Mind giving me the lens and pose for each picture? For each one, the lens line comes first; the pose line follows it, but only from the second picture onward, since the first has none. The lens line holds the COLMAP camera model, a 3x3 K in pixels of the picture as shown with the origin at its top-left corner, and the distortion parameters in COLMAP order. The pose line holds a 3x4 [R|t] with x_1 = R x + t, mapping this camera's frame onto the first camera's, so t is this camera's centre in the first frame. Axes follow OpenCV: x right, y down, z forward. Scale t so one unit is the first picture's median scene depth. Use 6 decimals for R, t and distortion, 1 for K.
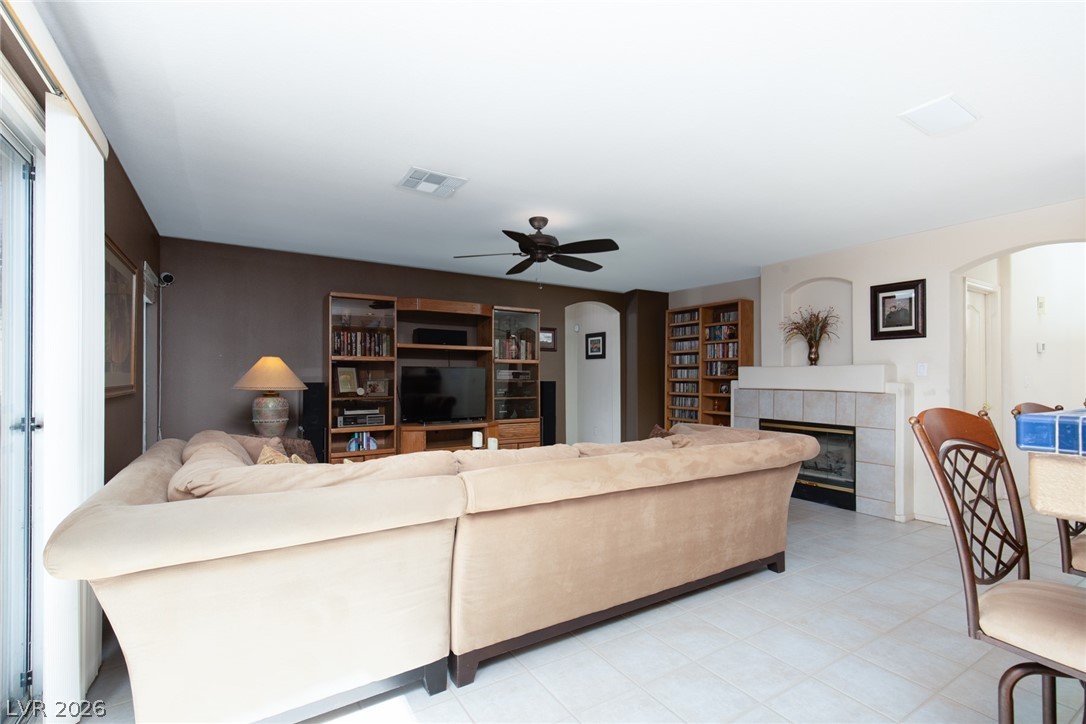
lens RADIAL K [[484.6, 0, 538.5], [0, 484.6, 372.1], [0, 0, 1]] dist [-0.002085, 0.000784]
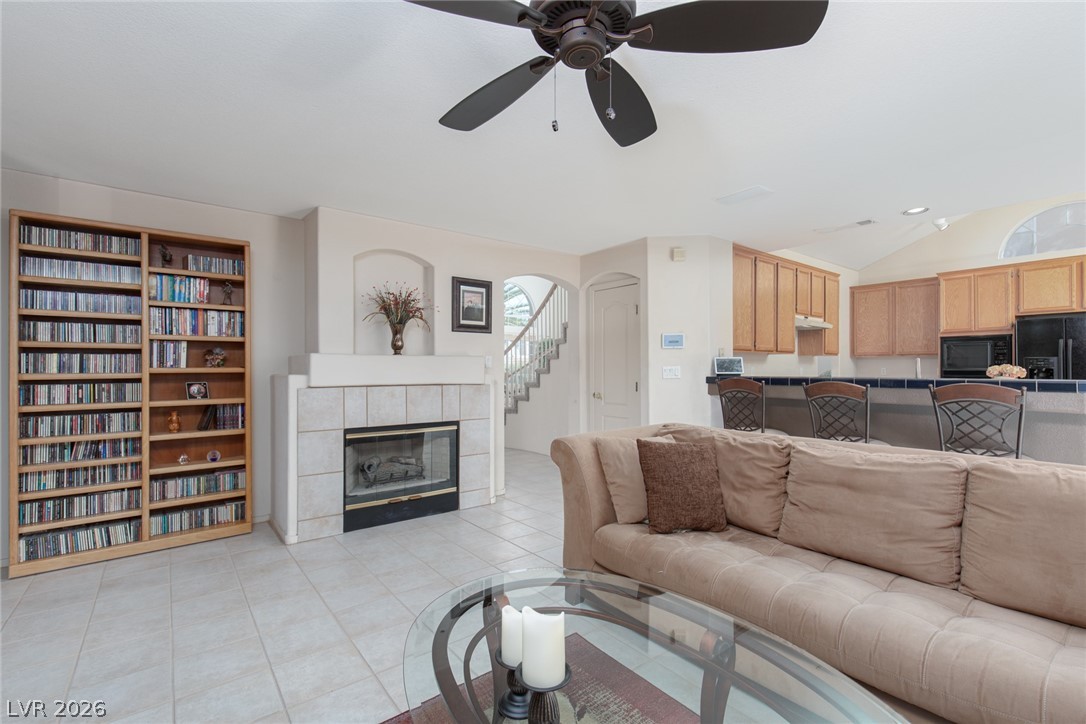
lens RADIAL K [[484.6, 0, 544.6], [0, 484.6, 363.1], [0, 0, 1]] dist [-0.002085, 0.000784]
pose [[-0.120262, 0.010821, 0.992683, -0.282724], [-0.005295, 0.999919, -0.011542, 0.008361], [-0.992728, -0.006644, -0.120195, 0.848044]]
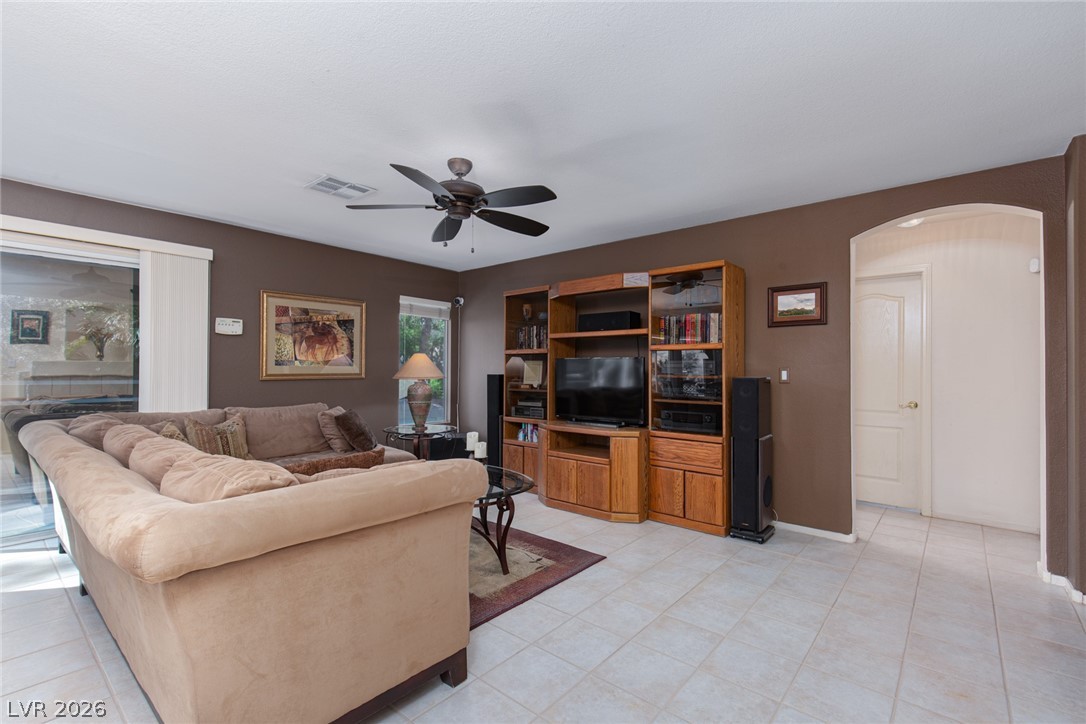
lens RADIAL K [[484.6, 0, 541.5], [0, 484.6, 366.1], [0, 0, 1]] dist [-0.002085, 0.000784]
pose [[0.312061, -0.008679, -0.950023, 0.610734], [0.003092, 0.999962, -0.008120, 0.011123], [0.950057, -0.000404, 0.312076, 0.700360]]
